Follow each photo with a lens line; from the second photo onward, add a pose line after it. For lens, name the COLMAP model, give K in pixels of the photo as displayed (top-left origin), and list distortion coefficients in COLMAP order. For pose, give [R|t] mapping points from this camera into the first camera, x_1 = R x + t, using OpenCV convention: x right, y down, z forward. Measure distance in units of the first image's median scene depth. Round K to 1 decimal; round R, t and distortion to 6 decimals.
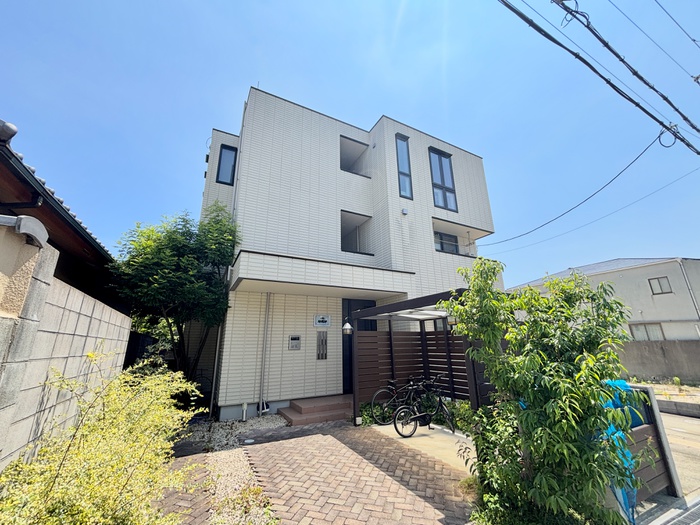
lens RADIAL K [[281.2, 0, 350.0], [0, 281.2, 262.5], [0, 0, 1]] dist [-0.000489, -0.000264]
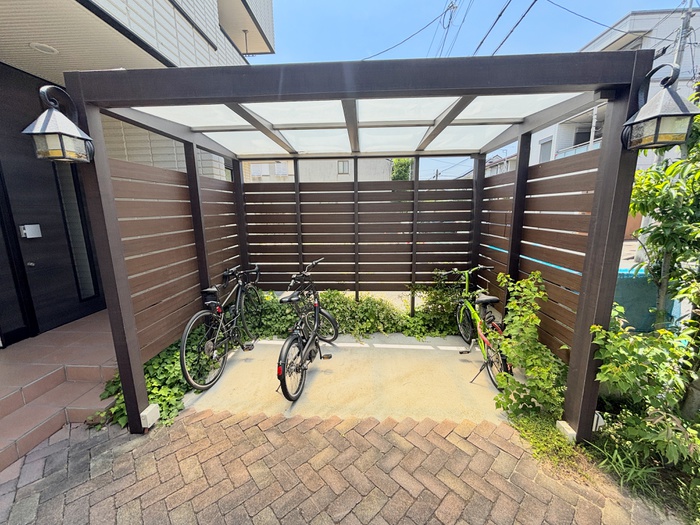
lens RADIAL K [[281.2, 0, 350.0], [0, 281.2, 262.5], [0, 0, 1]] dist [-0.000489, -0.000264]
pose [[0.515465, -0.153221, 0.843101, -0.091158], [-0.238832, 0.919209, 0.313072, 0.184115], [-0.822956, -0.362737, 0.437225, 0.604534]]
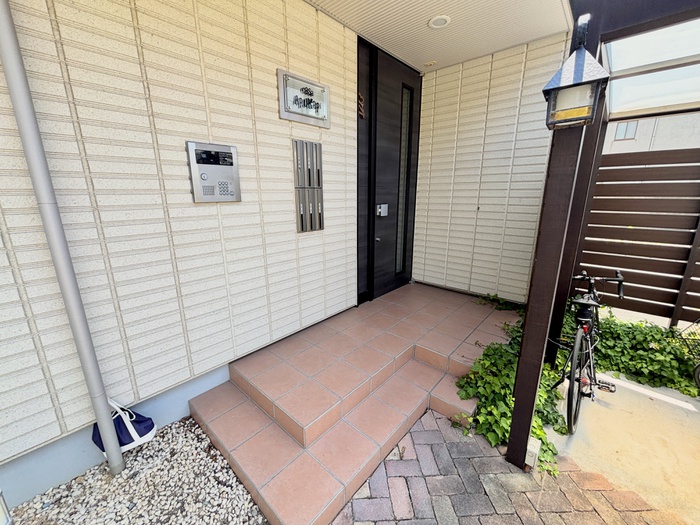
lens RADIAL K [[281.2, 0, 350.0], [0, 281.2, 262.5], [0, 0, 1]] dist [-0.000489, -0.000264]
pose [[0.945278, -0.069079, 0.318869, -0.181273], [-0.099803, 0.869258, 0.484179, 0.236790], [-0.310626, -0.489508, 0.814796, 0.776199]]
